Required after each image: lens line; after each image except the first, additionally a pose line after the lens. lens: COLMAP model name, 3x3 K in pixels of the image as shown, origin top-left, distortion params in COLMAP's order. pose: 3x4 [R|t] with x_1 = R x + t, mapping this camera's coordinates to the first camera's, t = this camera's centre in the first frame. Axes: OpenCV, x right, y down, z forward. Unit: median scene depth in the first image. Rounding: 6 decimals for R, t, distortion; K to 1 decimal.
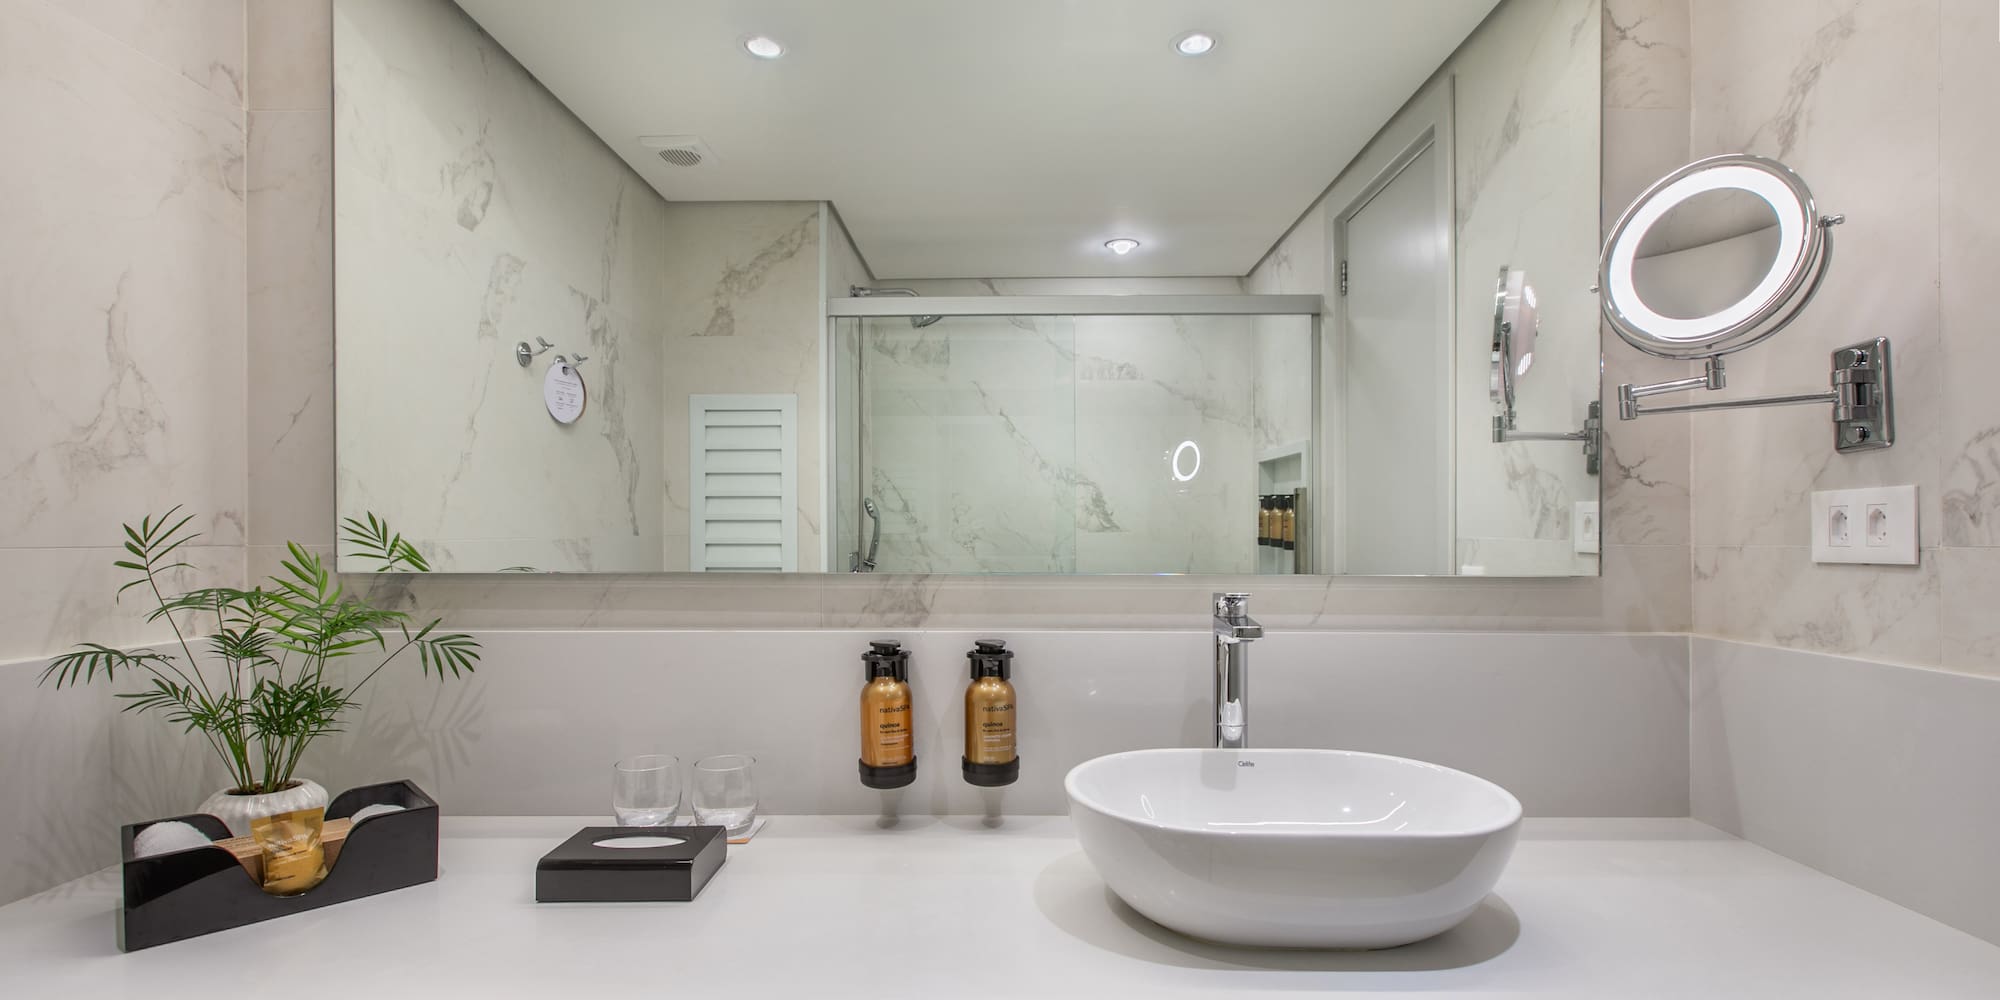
lens RADIAL K [[893.9, 0, 1035.7], [0, 893.9, 545.3], [0, 0, 1]] dist [0.000748, -0.002827]
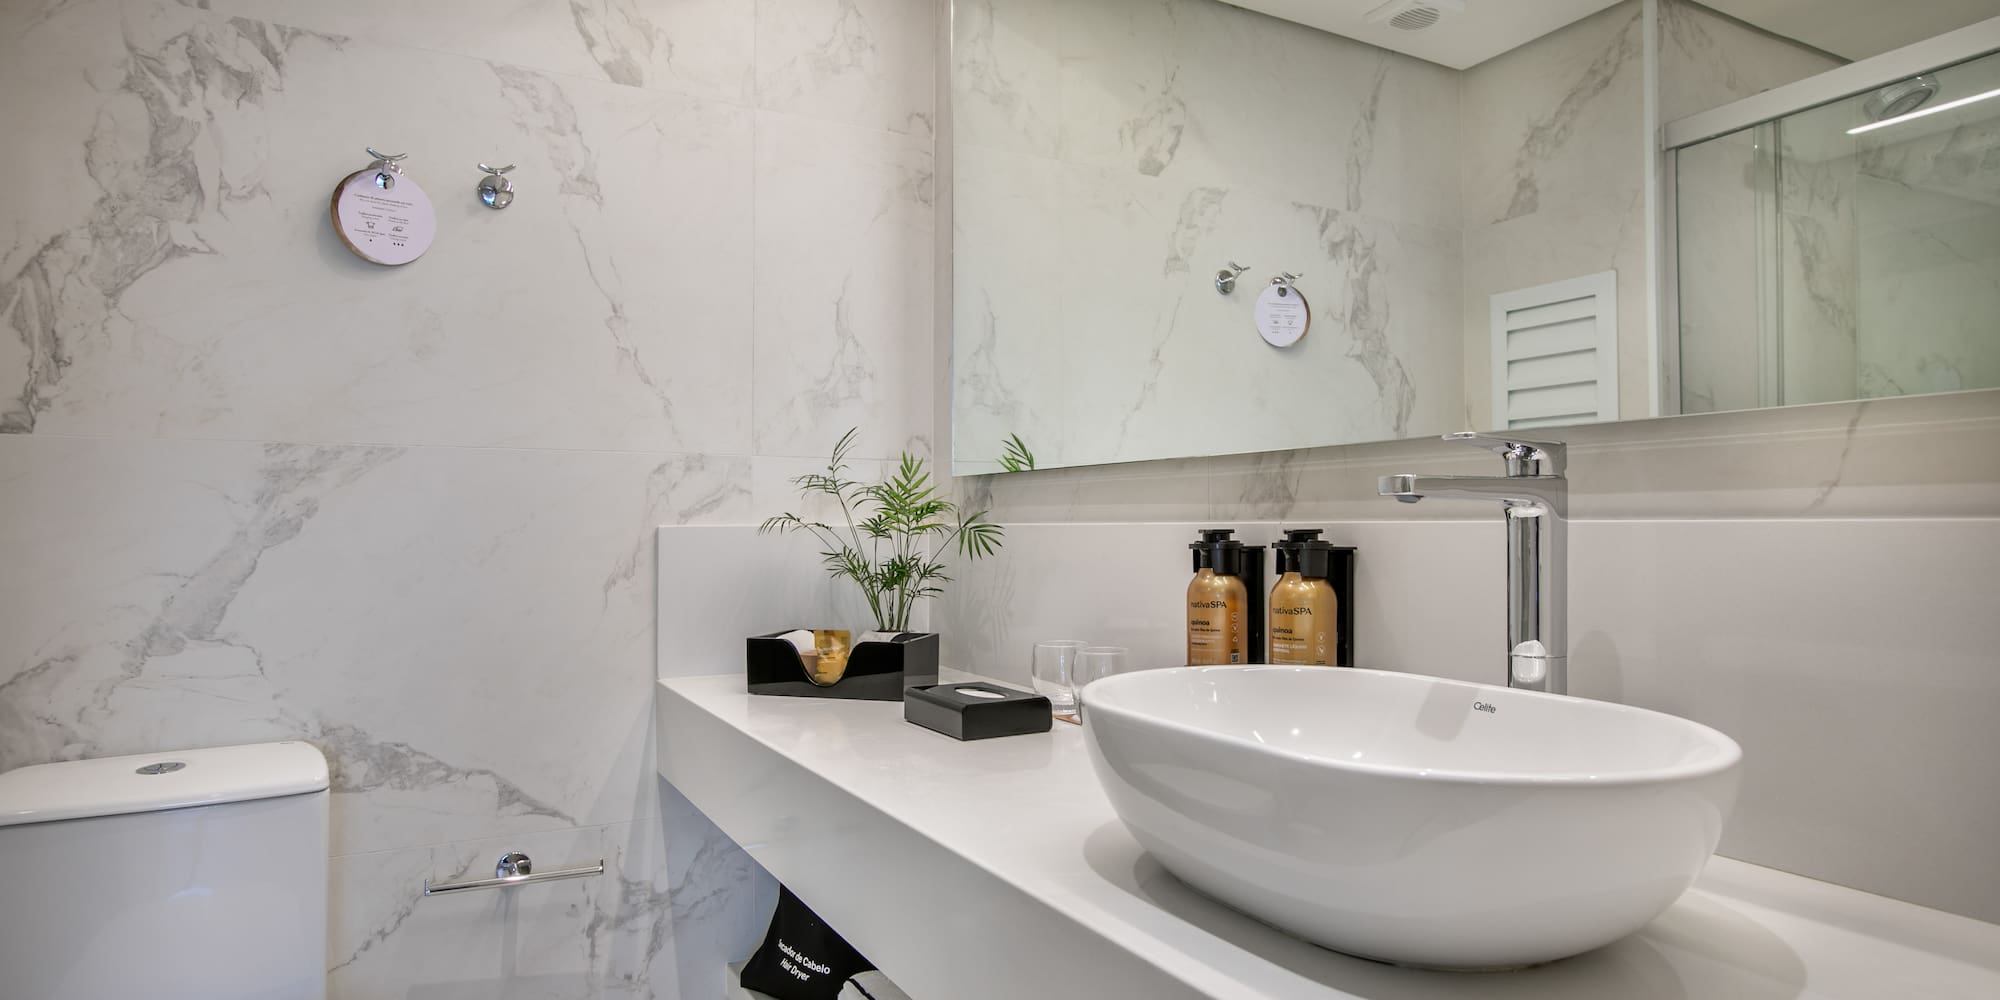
lens RADIAL K [[1166.0, 0, 1006.6], [0, 1166.0, 521.2], [0, 0, 1]] dist [-0.068929, 0.039400]
pose [[0.455346, -0.010967, -0.890247, 0.494982], [-0.009247, 0.999812, -0.017046, 0.081685], [0.890267, 0.015994, 0.455159, 0.212785]]
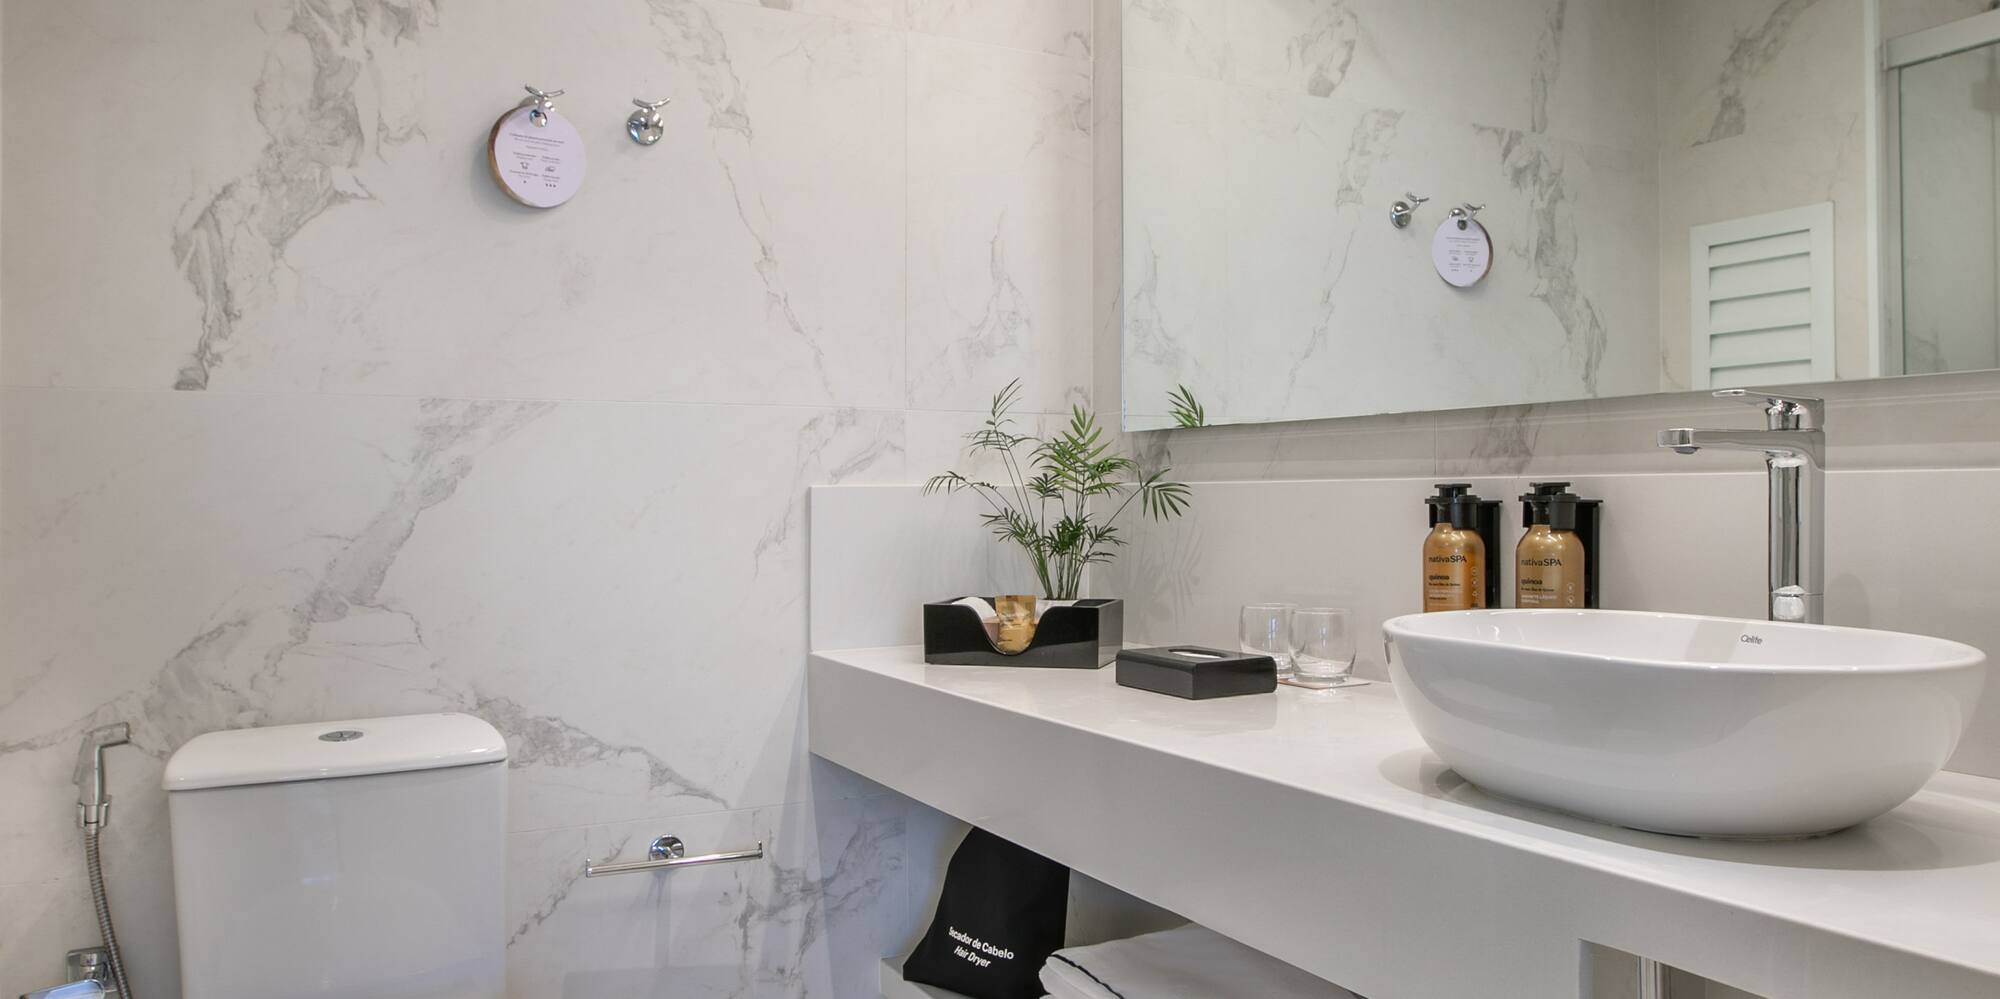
lens RADIAL K [[1484.8, 0, 1010.7], [0, 1484.8, 517.3], [0, 0, 1]] dist [-0.097721, 0.039717]
pose [[0.443963, 0.003895, -0.896037, 0.605486], [-0.007464, 0.999972, 0.000649, 0.095531], [0.896014, 0.006400, 0.443980, 0.004305]]
